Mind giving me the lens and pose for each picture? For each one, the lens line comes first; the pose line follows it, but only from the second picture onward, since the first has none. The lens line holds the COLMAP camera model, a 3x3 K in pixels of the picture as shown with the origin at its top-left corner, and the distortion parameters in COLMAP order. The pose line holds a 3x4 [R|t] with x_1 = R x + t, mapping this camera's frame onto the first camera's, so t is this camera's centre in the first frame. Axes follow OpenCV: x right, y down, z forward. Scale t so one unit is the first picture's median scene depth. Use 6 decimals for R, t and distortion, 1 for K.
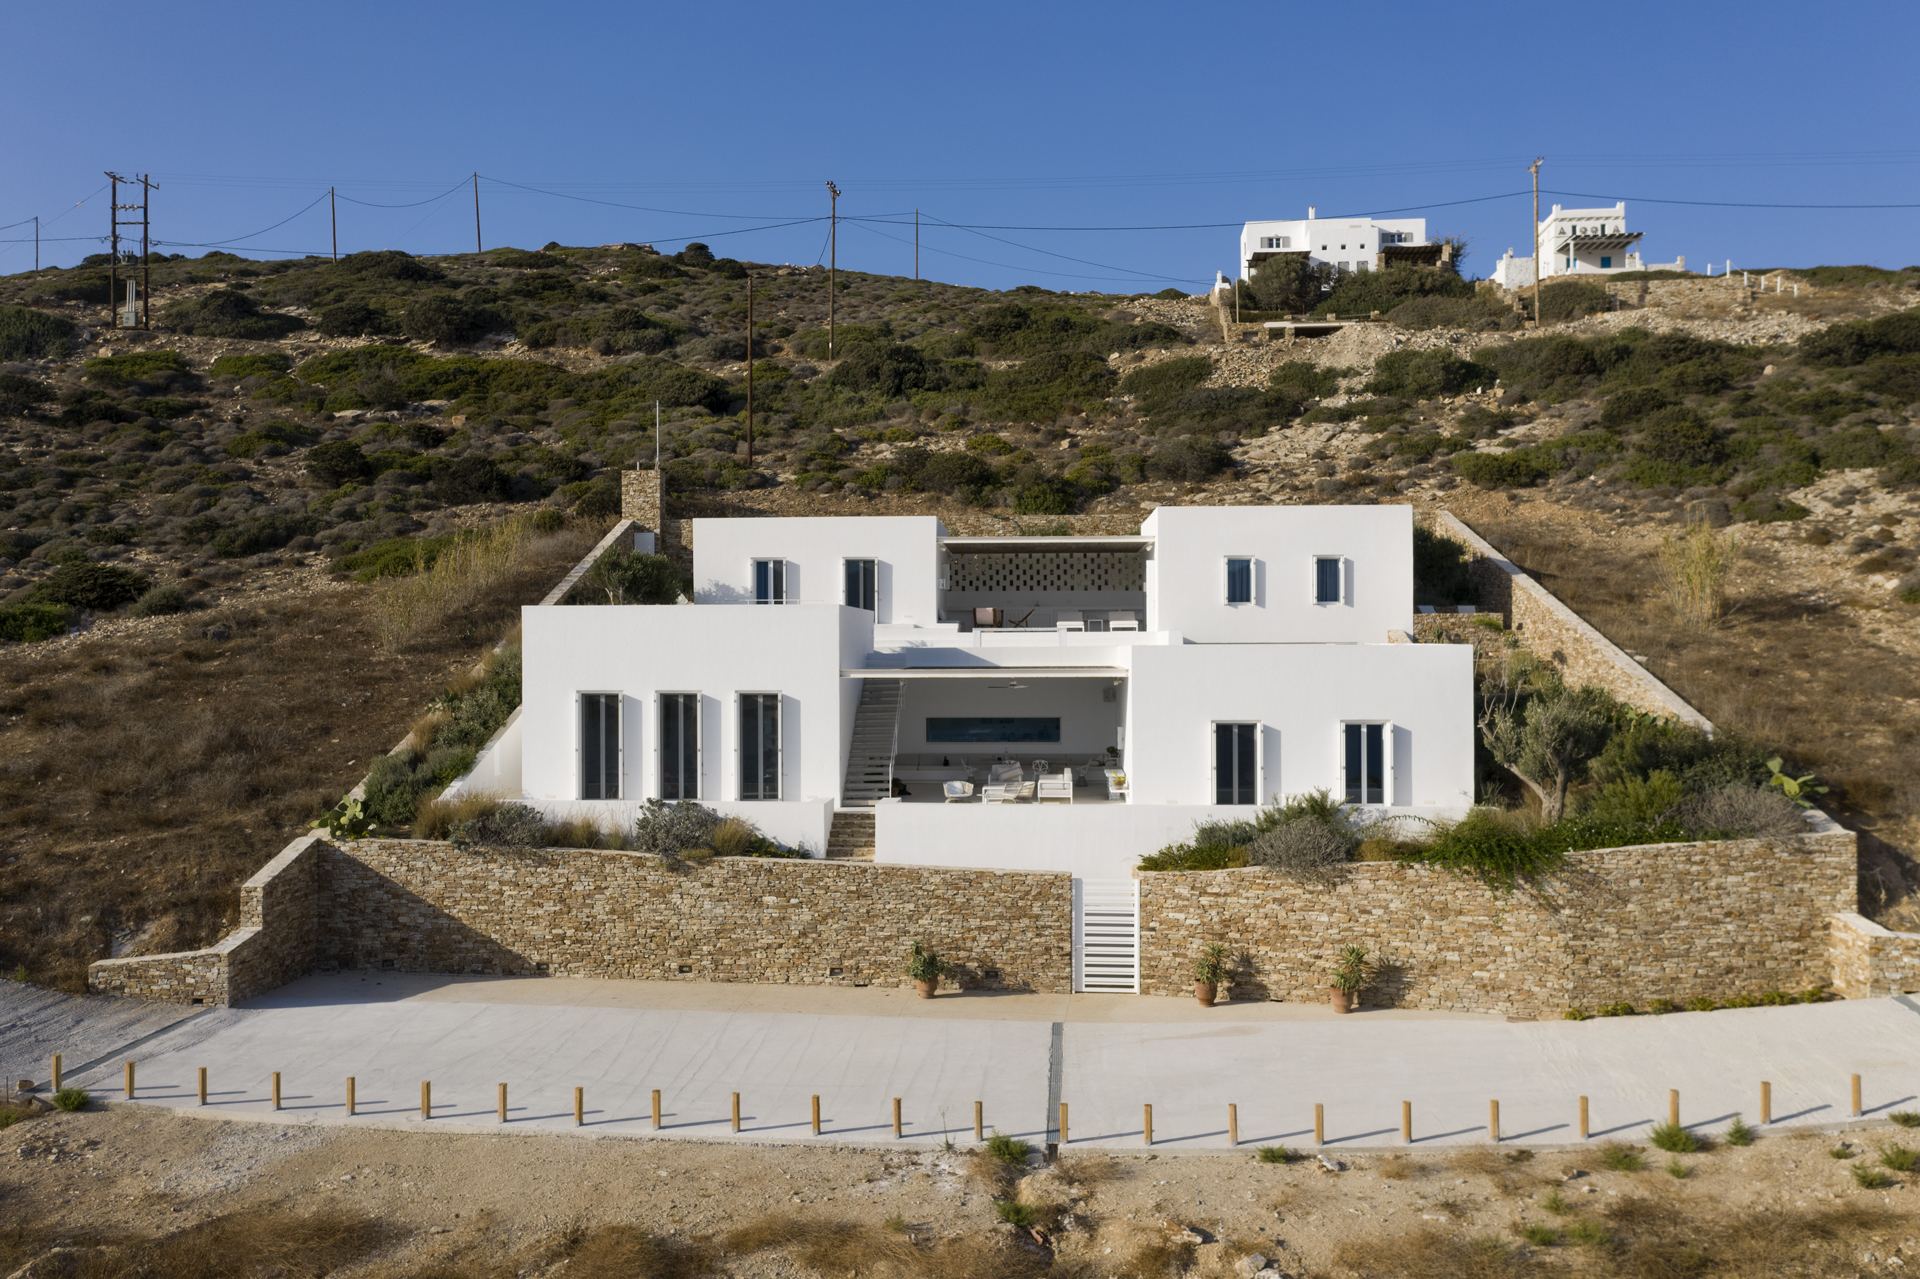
lens RADIAL K [[1564.8, 0, 935.7], [0, 1564.8, 640.4], [0, 0, 1]] dist [-0.008200, 0.003767]
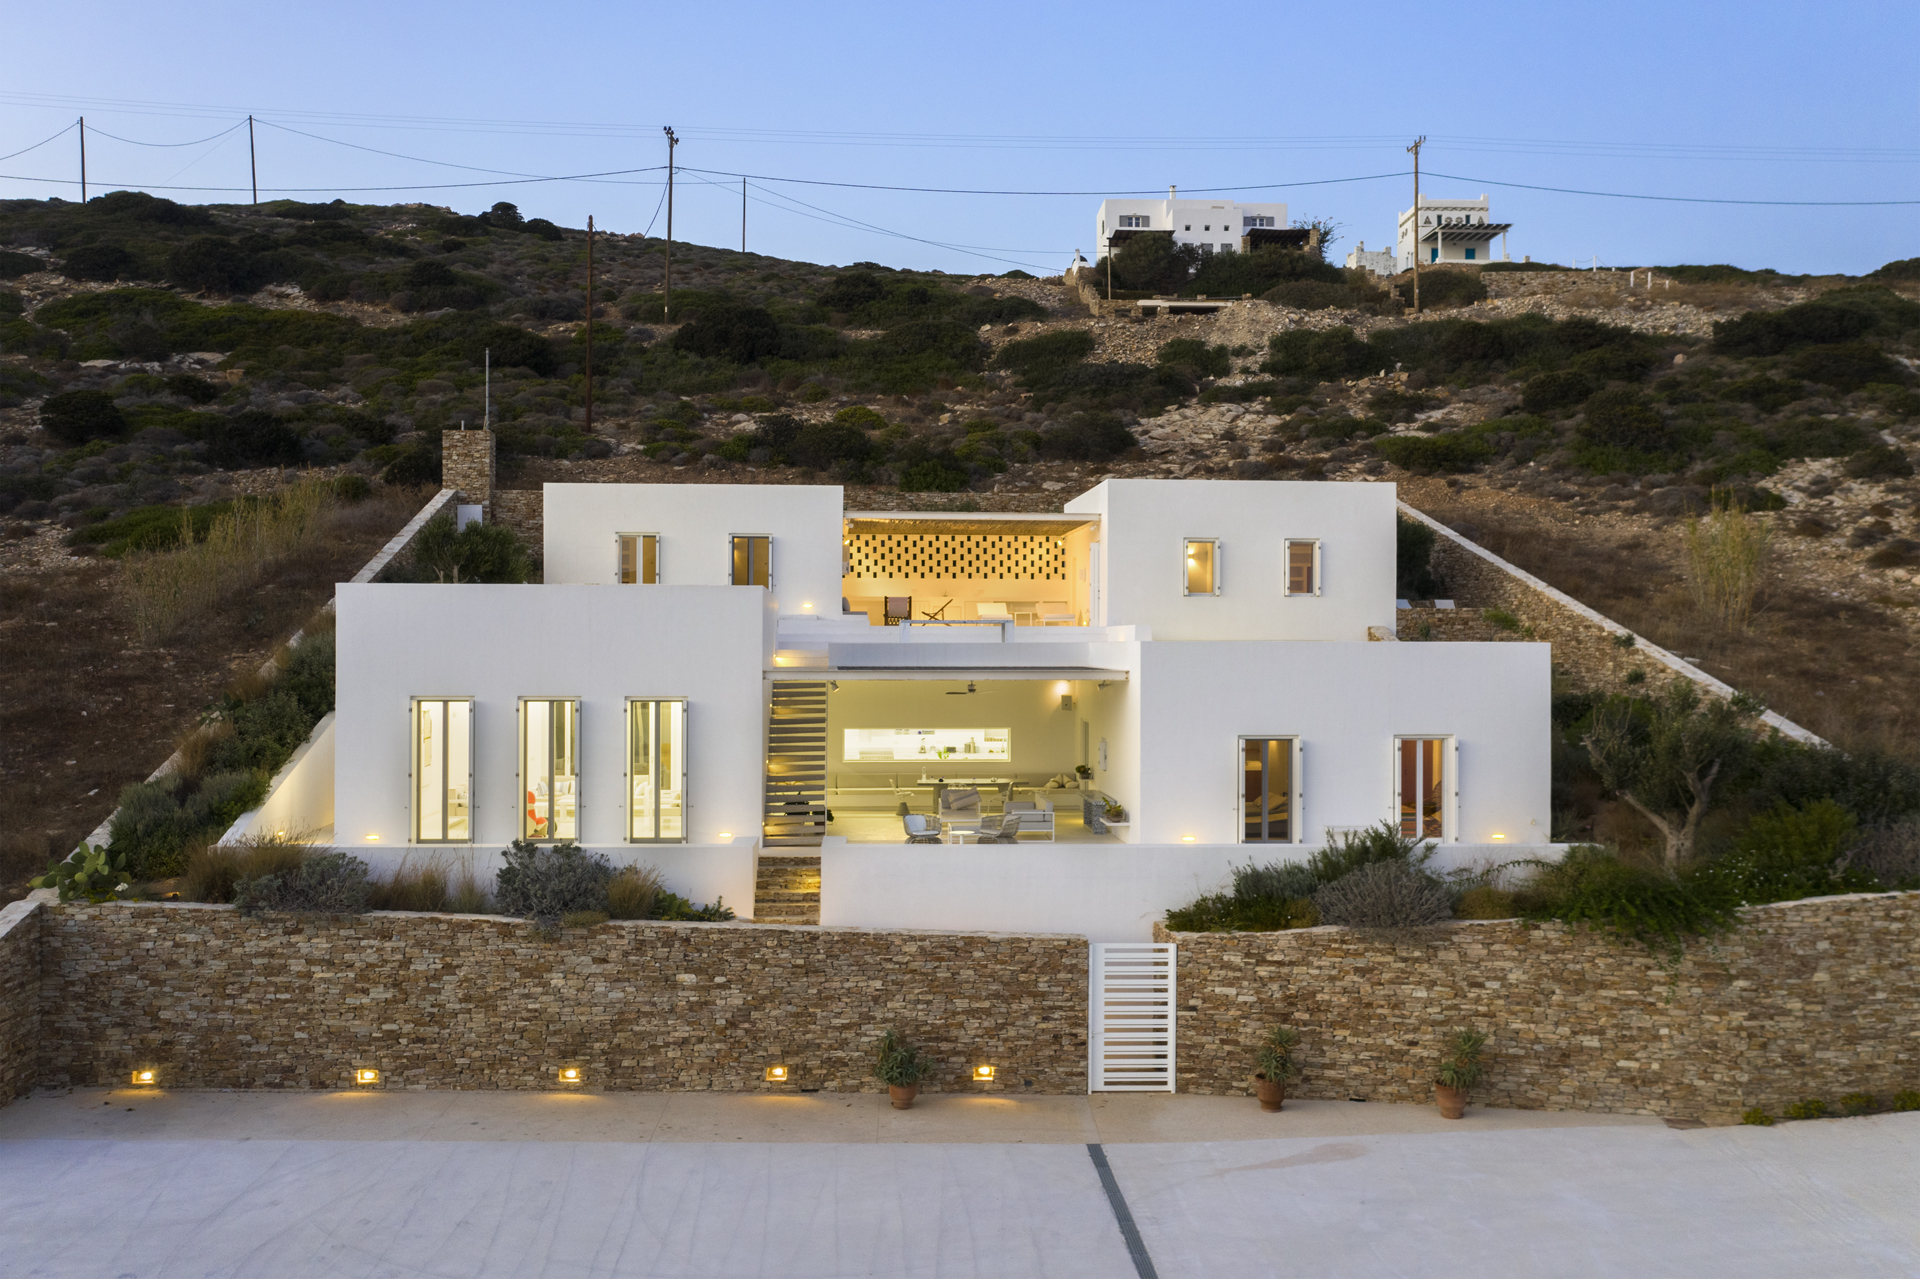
lens RADIAL K [[1564.8, 0, 935.7], [0, 1564.8, 640.4], [0, 0, 1]] dist [-0.008200, 0.003767]
pose [[0.991259, 0.006695, 0.131758, -0.057316], [-0.006668, 0.999978, -0.000644, 0.003012], [-0.131759, -0.000240, 0.991282, 0.161548]]
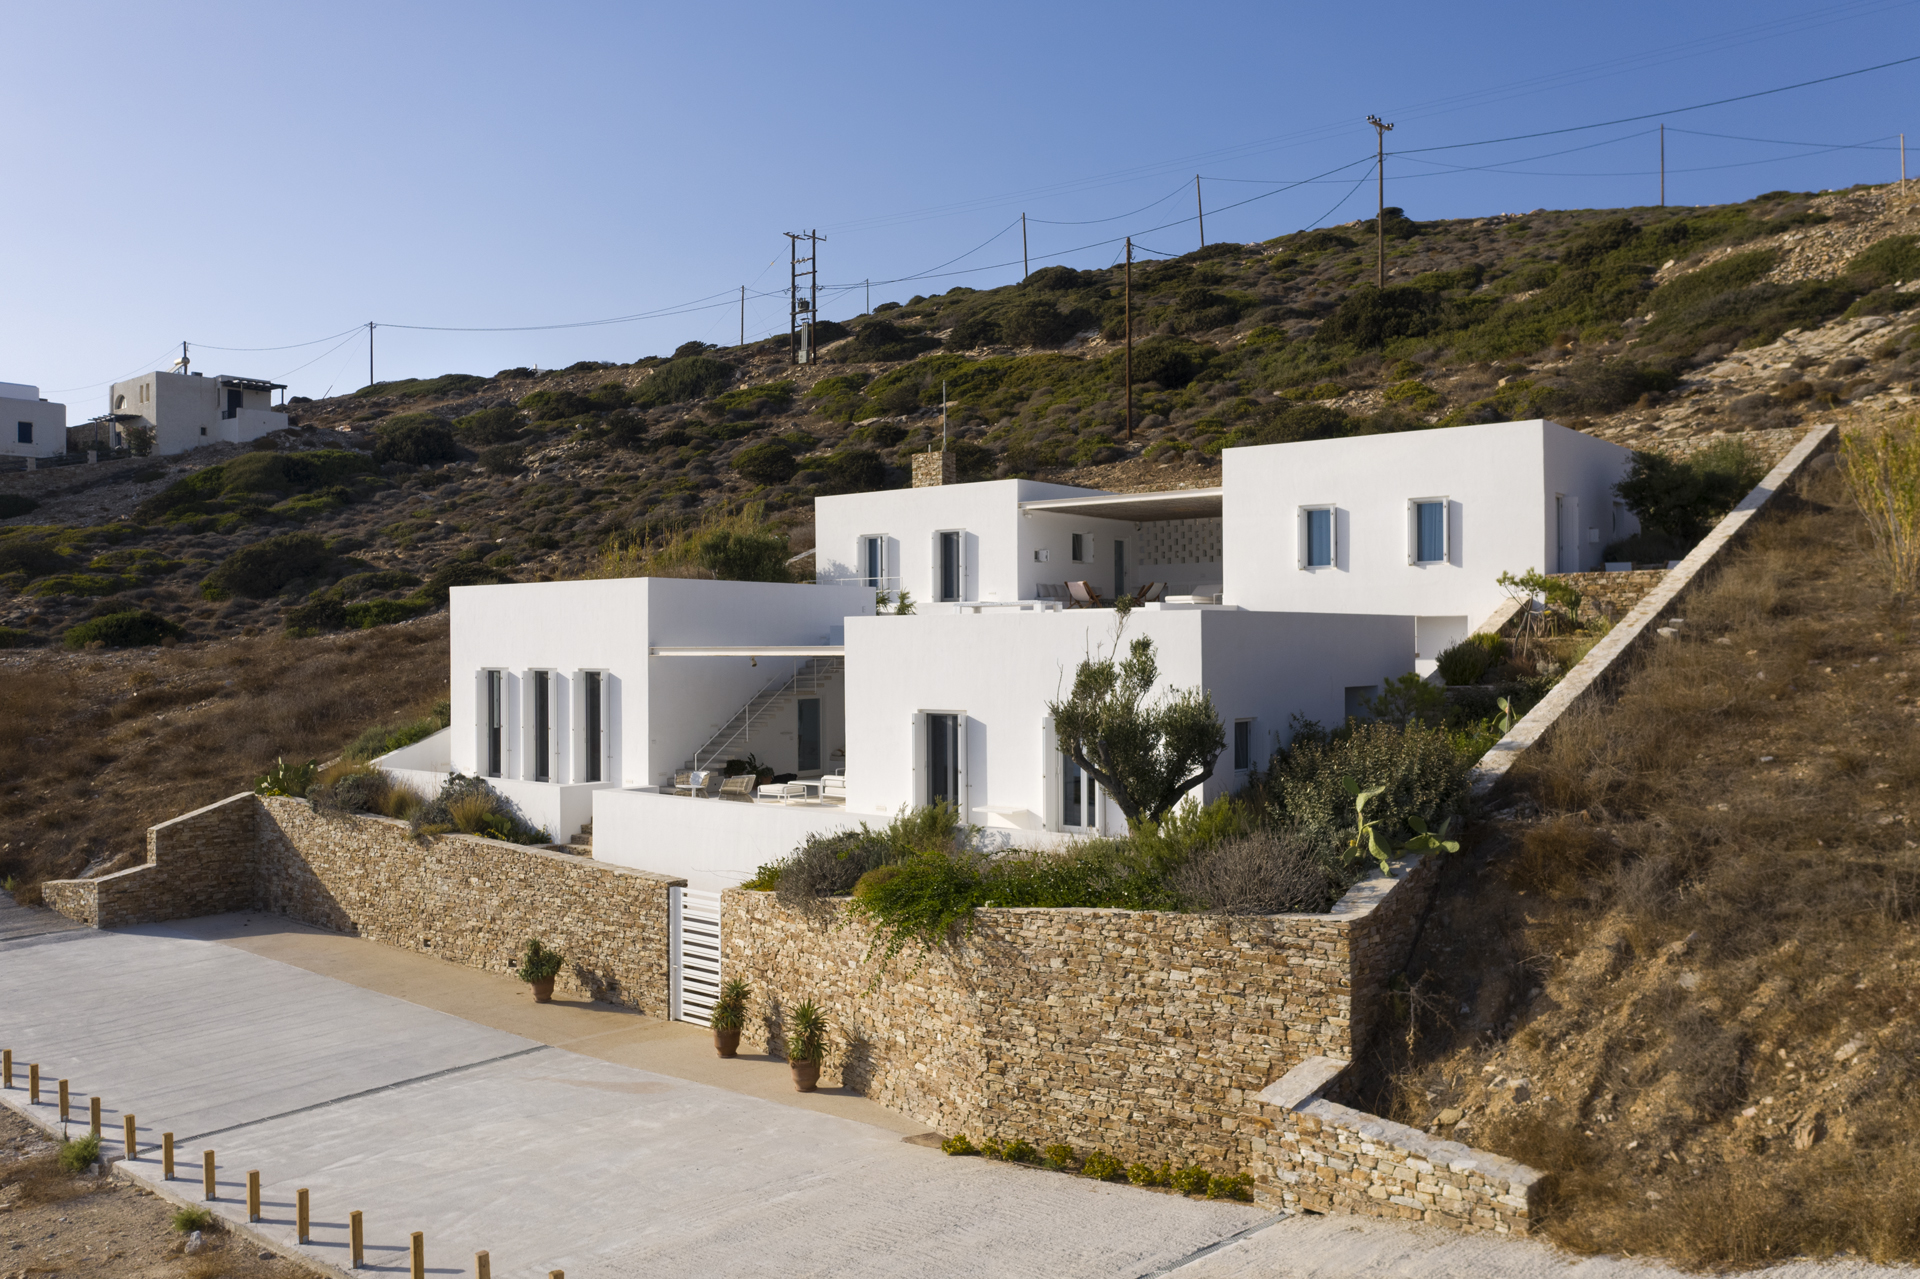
lens RADIAL K [[1538.9, 0, 942.0], [0, 1538.9, 637.4], [0, 0, 1]] dist [-0.010078, 0.000671]
pose [[0.809709, -0.004865, -0.586811, 0.454045], [0.004503, 0.999988, -0.002077, 0.011155], [0.586814, -0.000961, 0.809721, 0.258473]]
